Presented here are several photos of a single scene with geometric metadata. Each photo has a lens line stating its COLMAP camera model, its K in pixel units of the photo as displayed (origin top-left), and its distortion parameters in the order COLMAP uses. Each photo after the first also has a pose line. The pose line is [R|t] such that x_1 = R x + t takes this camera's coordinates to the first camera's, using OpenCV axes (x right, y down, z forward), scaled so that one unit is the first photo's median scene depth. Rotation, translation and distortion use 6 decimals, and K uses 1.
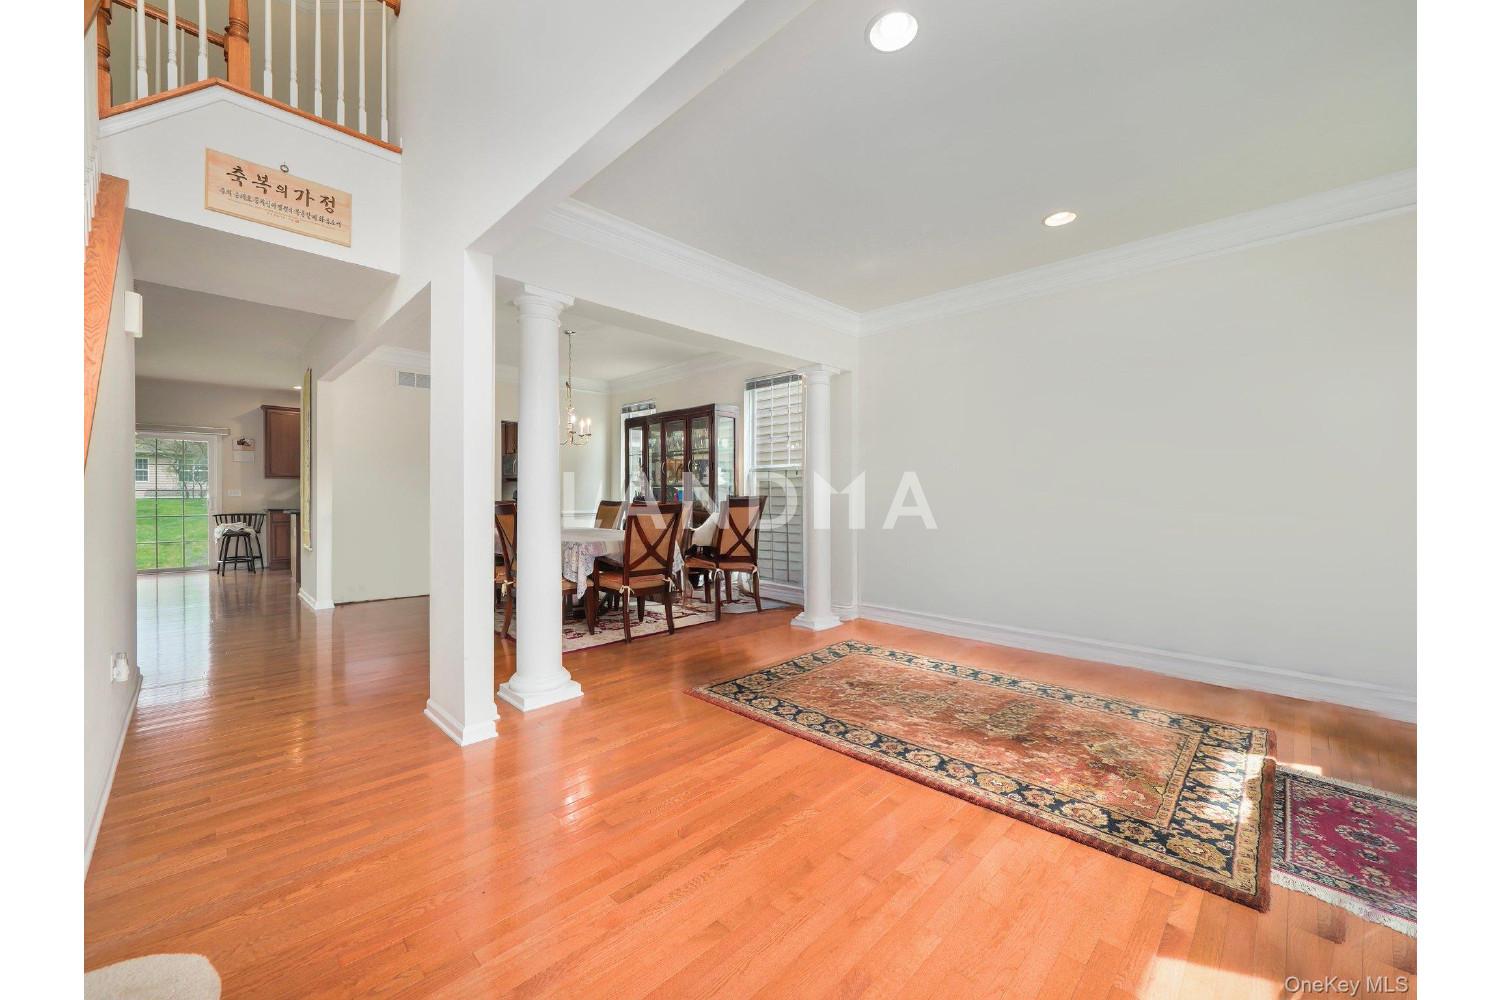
lens RADIAL K [[563.1, 0, 748.6], [0, 563.1, 497.8], [0, 0, 1]] dist [-0.000927, 0.000374]
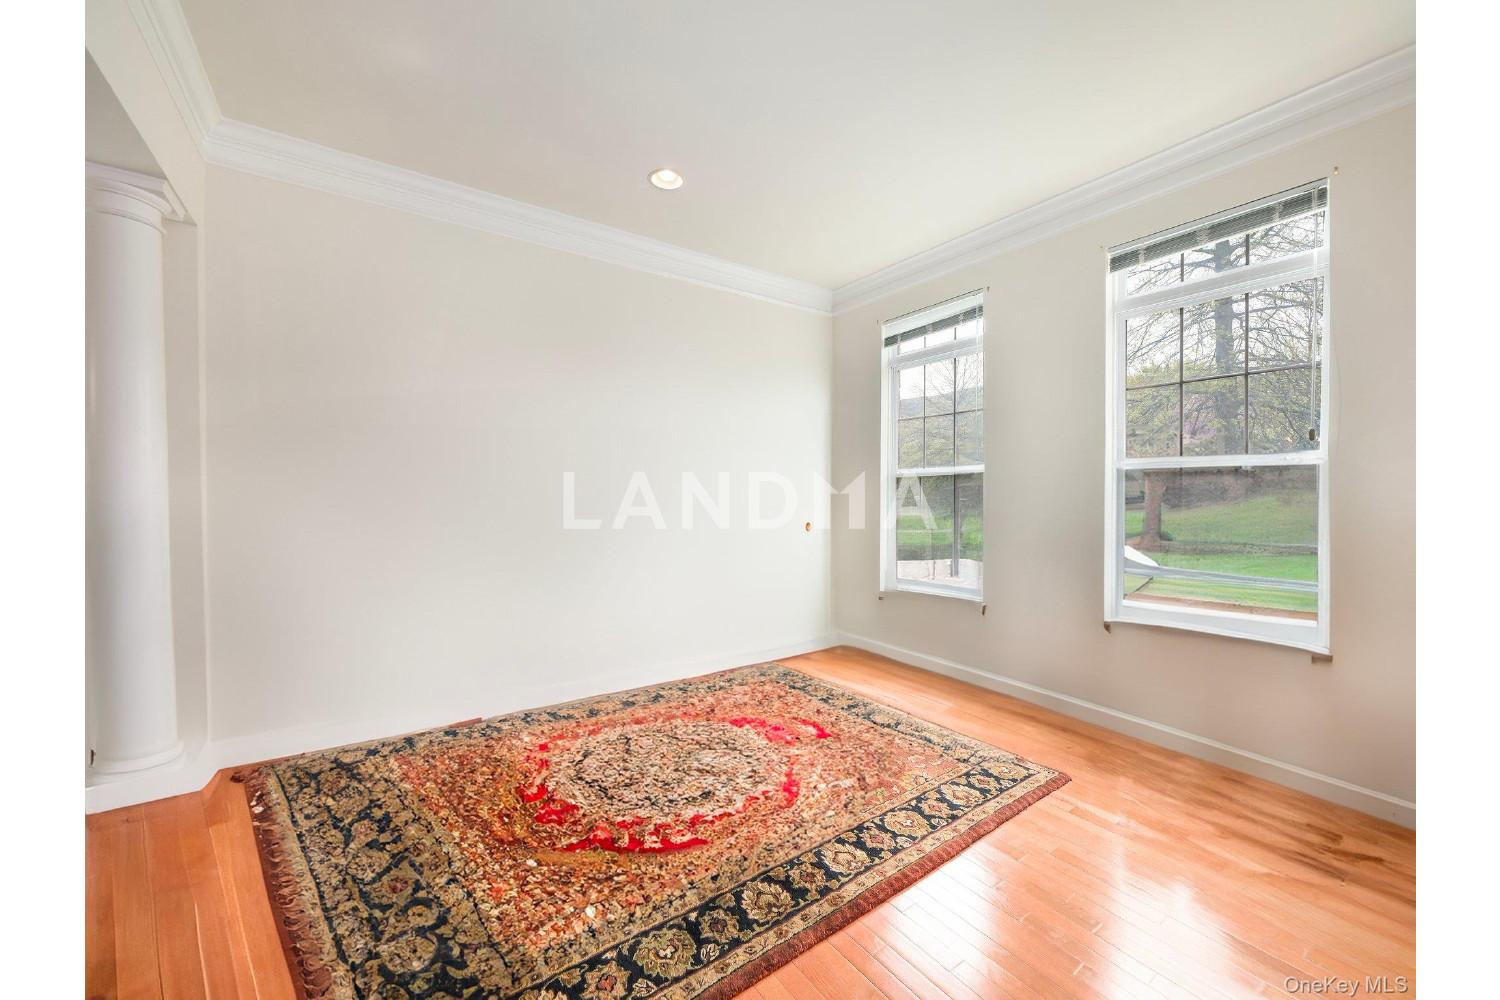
lens RADIAL K [[563.1, 0, 749.4], [0, 563.1, 497.1], [0, 0, 1]] dist [-0.000927, 0.000374]
pose [[0.186807, -0.010313, 0.982342, -0.454066], [0.007530, 0.999931, 0.009066, 0.001165], [-0.982368, 0.005703, 0.186872, 1.106332]]
